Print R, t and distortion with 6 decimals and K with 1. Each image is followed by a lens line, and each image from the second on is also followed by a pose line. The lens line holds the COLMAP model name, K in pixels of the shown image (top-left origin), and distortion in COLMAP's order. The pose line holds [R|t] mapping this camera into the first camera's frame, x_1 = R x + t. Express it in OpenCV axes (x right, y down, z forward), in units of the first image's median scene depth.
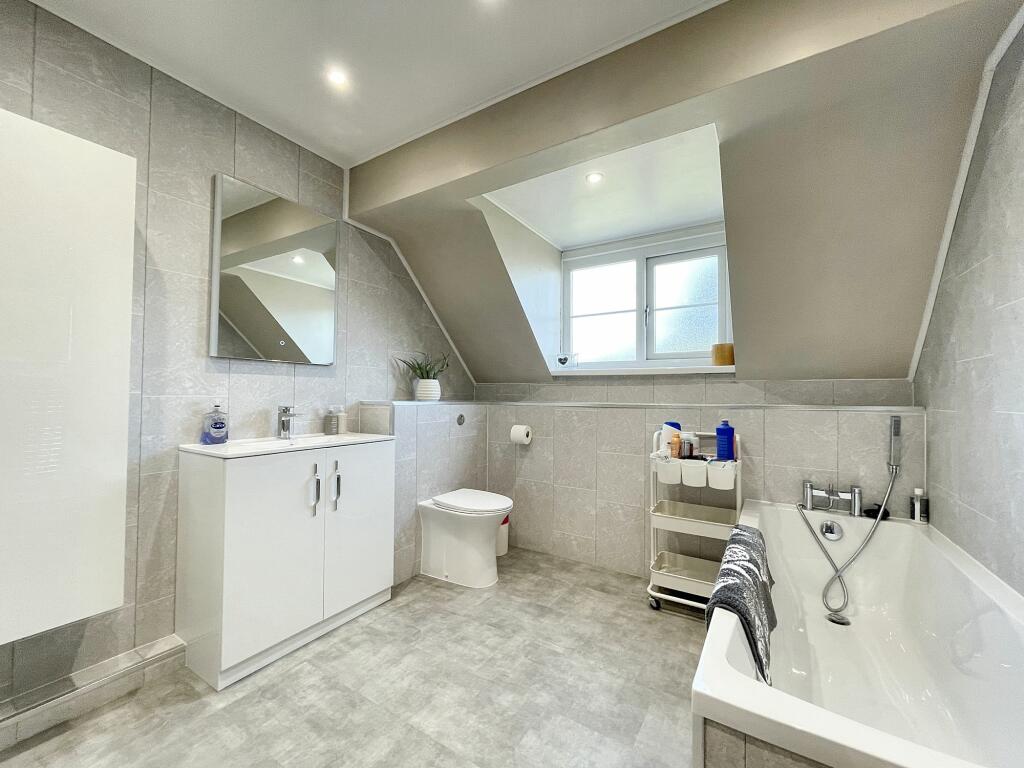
lens RADIAL K [[414.7, 0, 512.0], [0, 414.7, 383.8], [0, 0, 1]] dist [-0.000712, -0.000219]
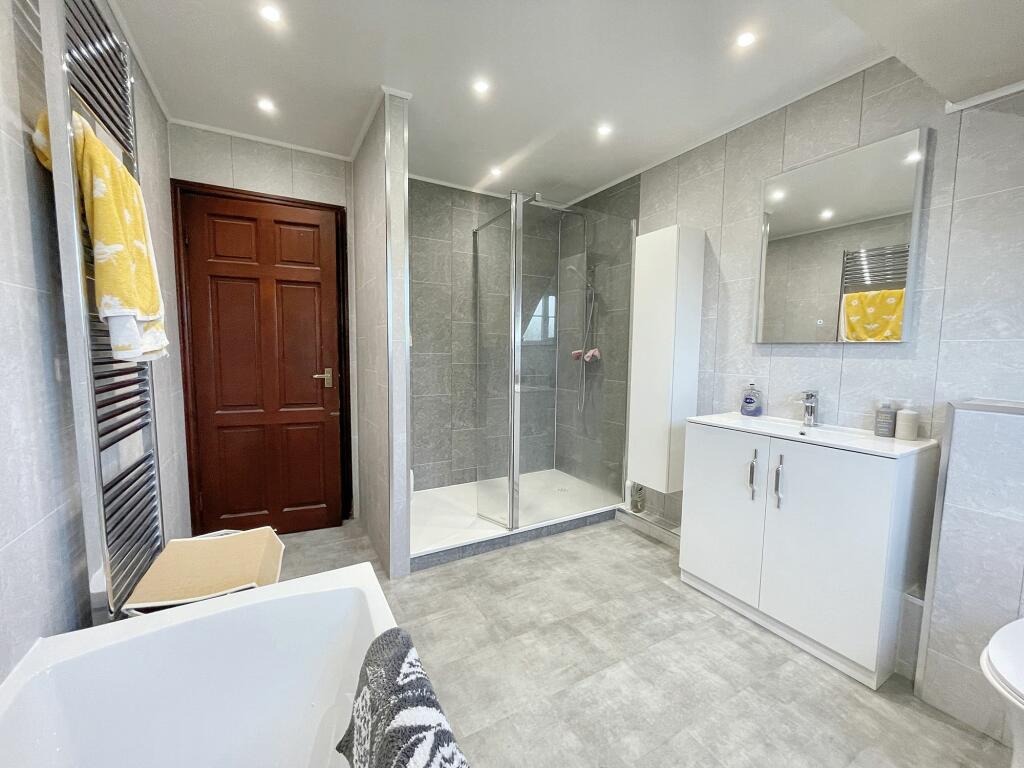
lens RADIAL K [[414.7, 0, 511.2], [0, 414.7, 385.4], [0, 0, 1]] dist [-0.000712, -0.000219]
pose [[-0.471996, 0.062369, -0.879392, 0.704056], [0.004163, 0.997641, 0.068521, -0.029740], [0.881591, 0.028681, -0.471142, 1.011733]]
